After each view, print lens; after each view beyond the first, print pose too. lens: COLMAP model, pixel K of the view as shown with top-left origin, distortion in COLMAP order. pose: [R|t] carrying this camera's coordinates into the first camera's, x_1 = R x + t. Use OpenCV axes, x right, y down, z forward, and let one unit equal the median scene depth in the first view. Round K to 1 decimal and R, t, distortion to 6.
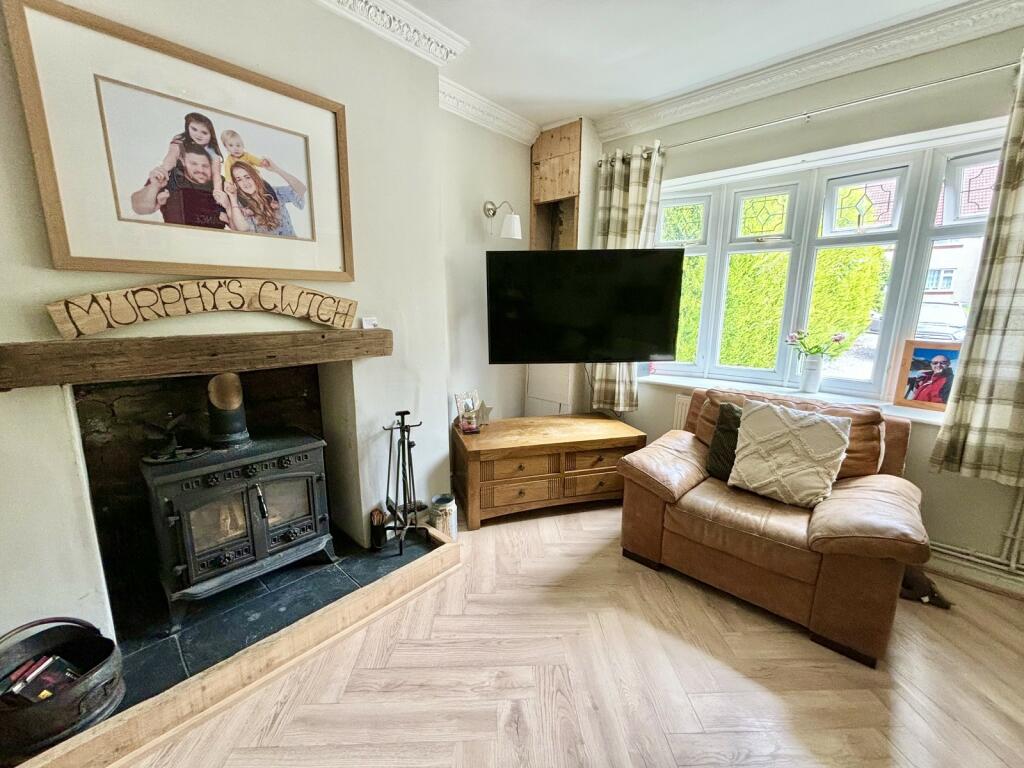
lens RADIAL K [[410.3, 0, 509.7], [0, 410.3, 382.1], [0, 0, 1]] dist [-0.000571, 0.000175]
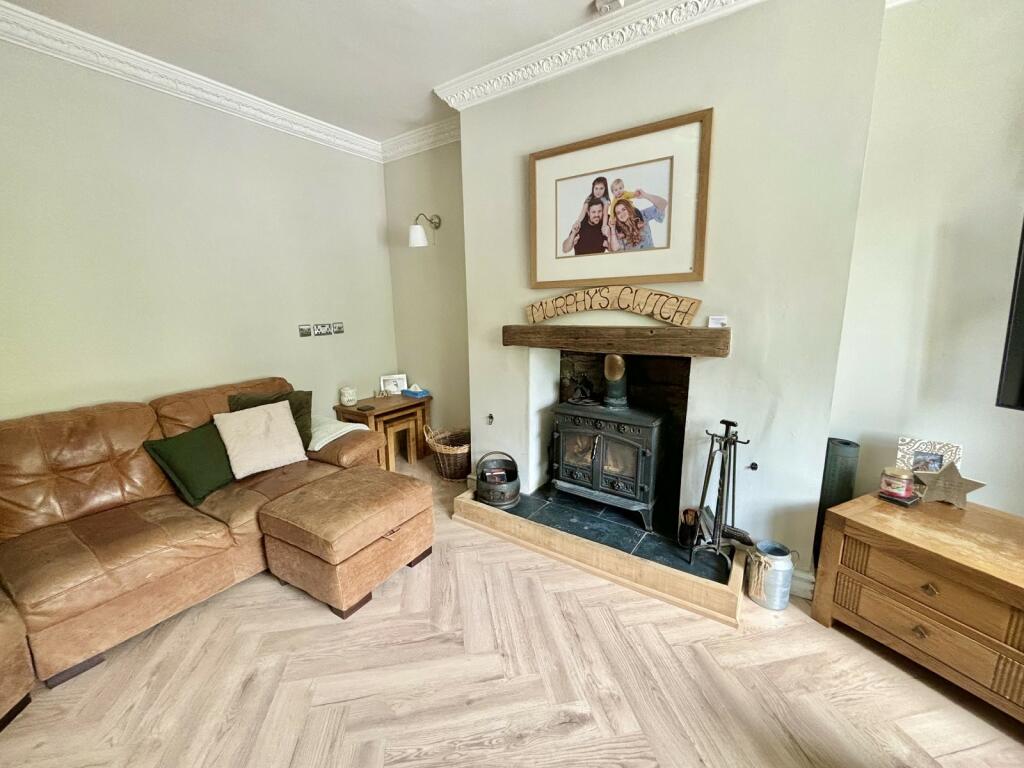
lens RADIAL K [[410.3, 0, 509.7], [0, 410.3, 382.1], [0, 0, 1]] dist [-0.000571, 0.000175]
pose [[0.142841, 0.176858, -0.973816, 0.691772], [-0.163239, 0.974641, 0.153064, -0.092938], [0.976191, 0.137101, 0.168089, 0.476534]]
